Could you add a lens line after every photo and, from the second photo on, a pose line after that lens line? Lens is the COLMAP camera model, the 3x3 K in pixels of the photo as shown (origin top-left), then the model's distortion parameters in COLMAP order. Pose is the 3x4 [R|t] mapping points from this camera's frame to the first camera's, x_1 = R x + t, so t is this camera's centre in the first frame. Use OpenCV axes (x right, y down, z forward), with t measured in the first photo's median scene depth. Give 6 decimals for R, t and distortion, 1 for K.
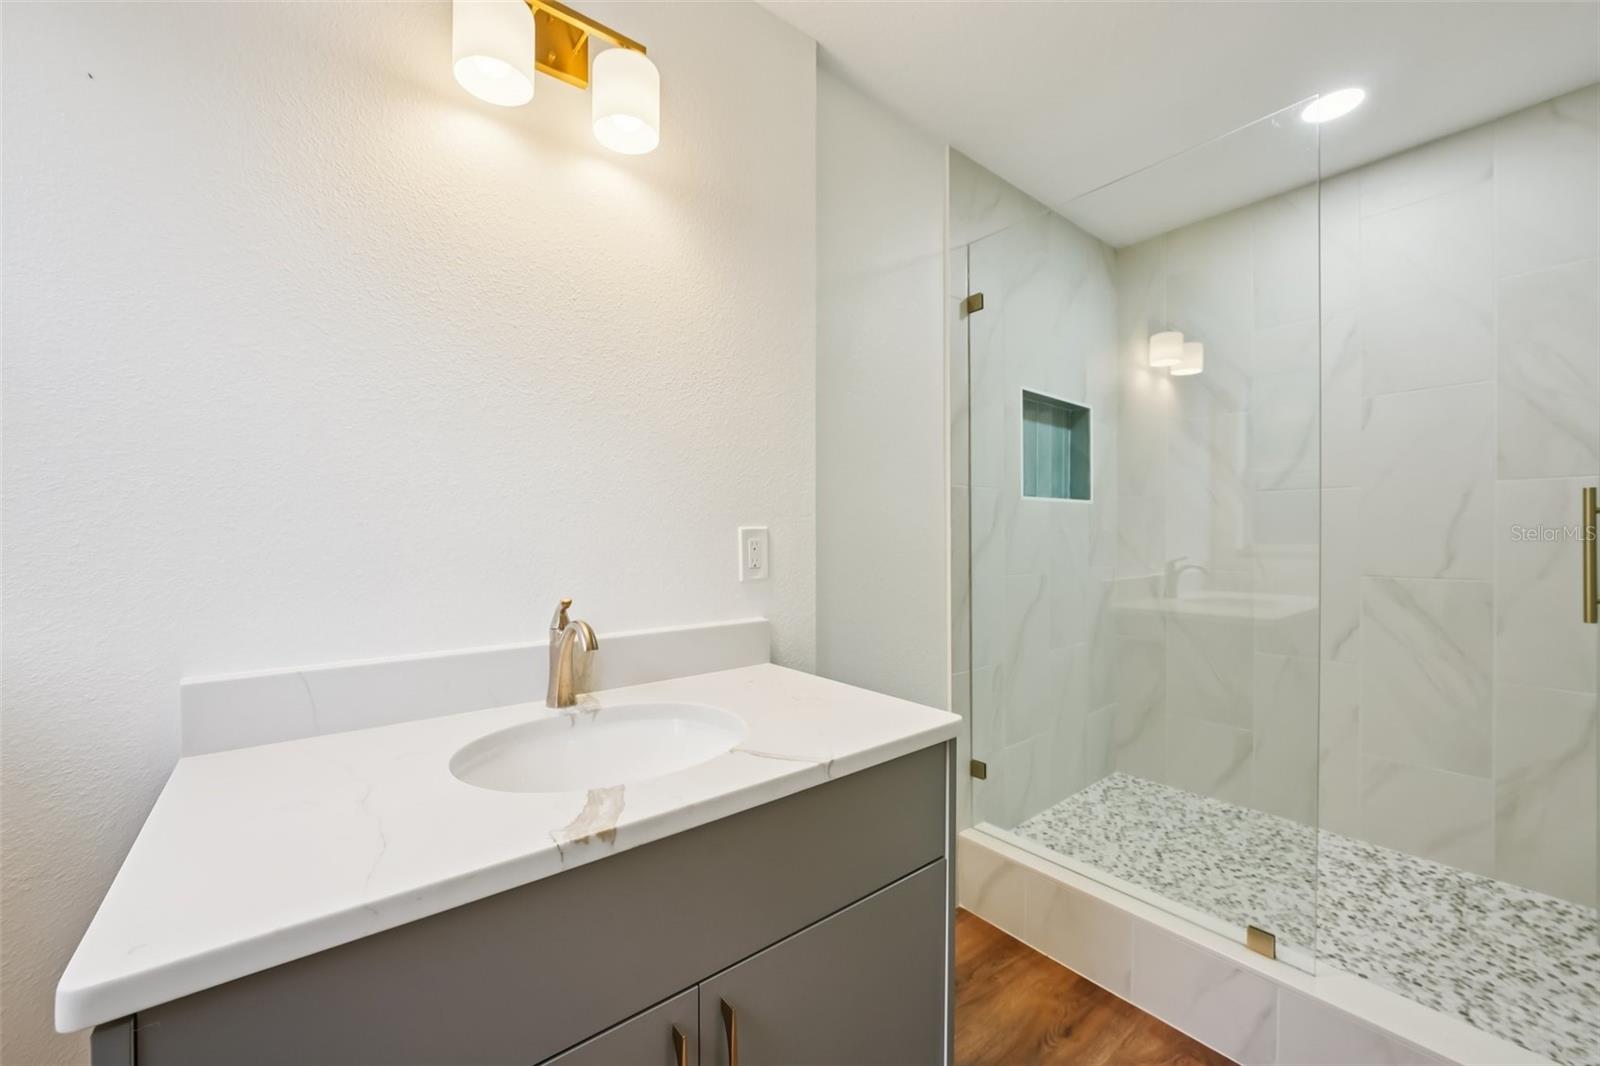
lens RADIAL K [[610.2, 0, 803.7], [0, 610.2, 536.4], [0, 0, 1]] dist [-0.011124, 0.002564]
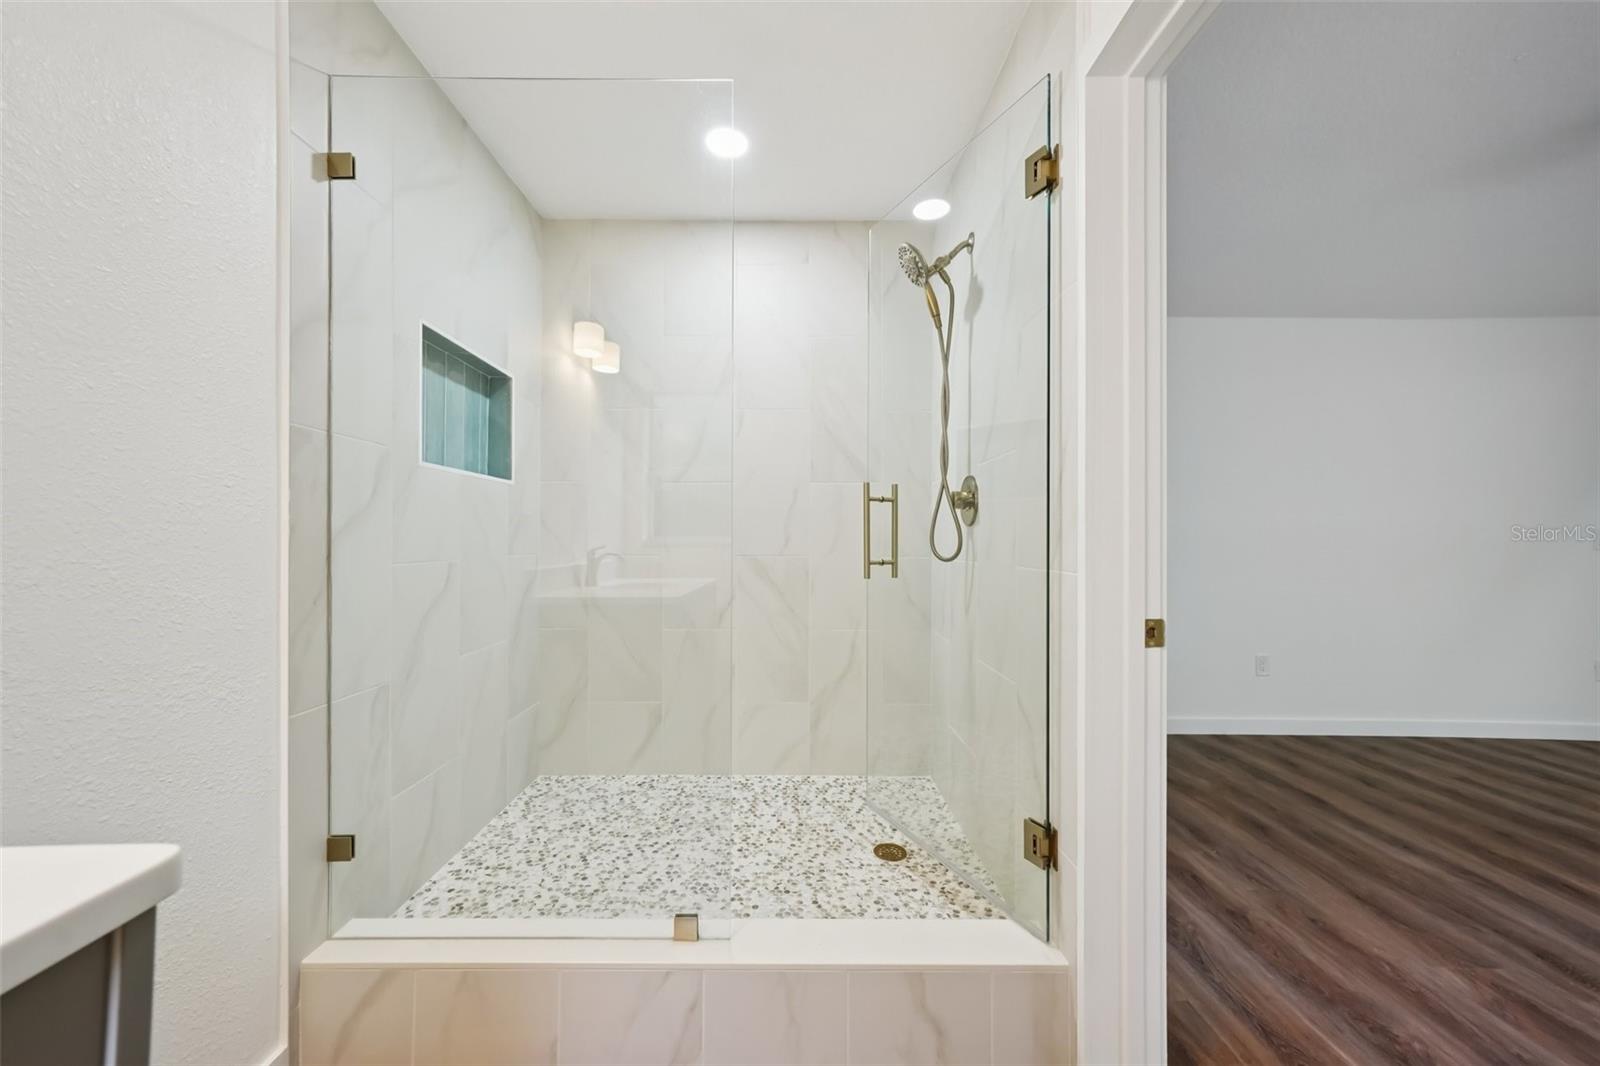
lens RADIAL K [[577.1, 0, 788.5], [0, 577.1, 540.6], [0, 0, 1]] dist [-0.008066, 0.002573]
pose [[0.636649, 0.001615, 0.771152, 0.097323], [-0.002929, 0.999996, 0.000323, 0.034760], [-0.771148, -0.002465, 0.636651, 0.184732]]
